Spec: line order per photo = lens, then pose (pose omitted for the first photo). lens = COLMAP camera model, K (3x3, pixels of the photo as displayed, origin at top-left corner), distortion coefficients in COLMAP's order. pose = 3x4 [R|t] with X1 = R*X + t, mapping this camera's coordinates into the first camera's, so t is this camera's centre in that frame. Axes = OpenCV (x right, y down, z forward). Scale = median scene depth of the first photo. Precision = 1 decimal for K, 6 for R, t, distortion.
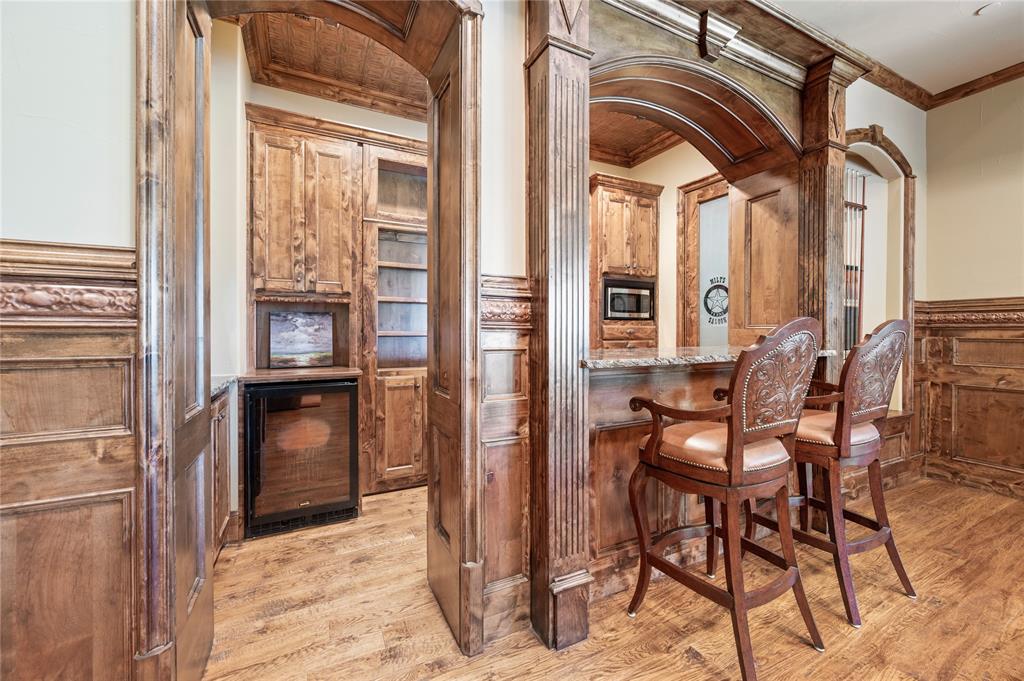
lens RADIAL K [[405.8, 0, 510.6], [0, 405.8, 332.7], [0, 0, 1]] dist [-0.004513, -0.000288]
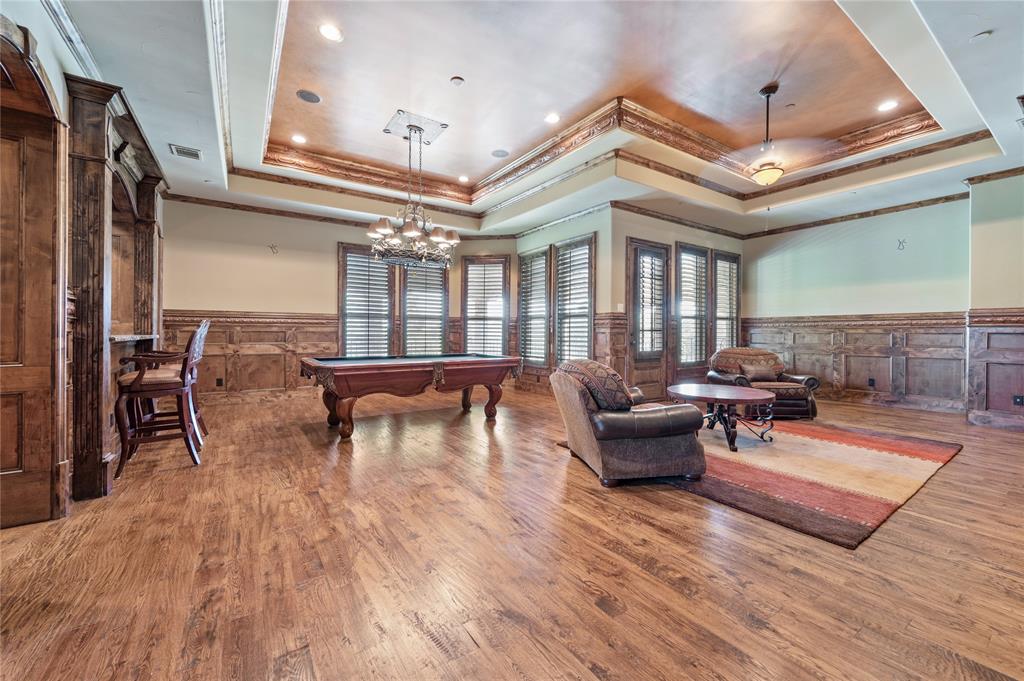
lens RADIAL K [[405.8, 0, 510.9], [0, 405.8, 334.8], [0, 0, 1]] dist [-0.004513, -0.000288]
pose [[-0.123084, -0.003356, 0.992391, -1.164053], [-0.002517, 0.999992, 0.003070, 0.030528], [-0.992393, -0.002120, -0.123092, -0.354988]]
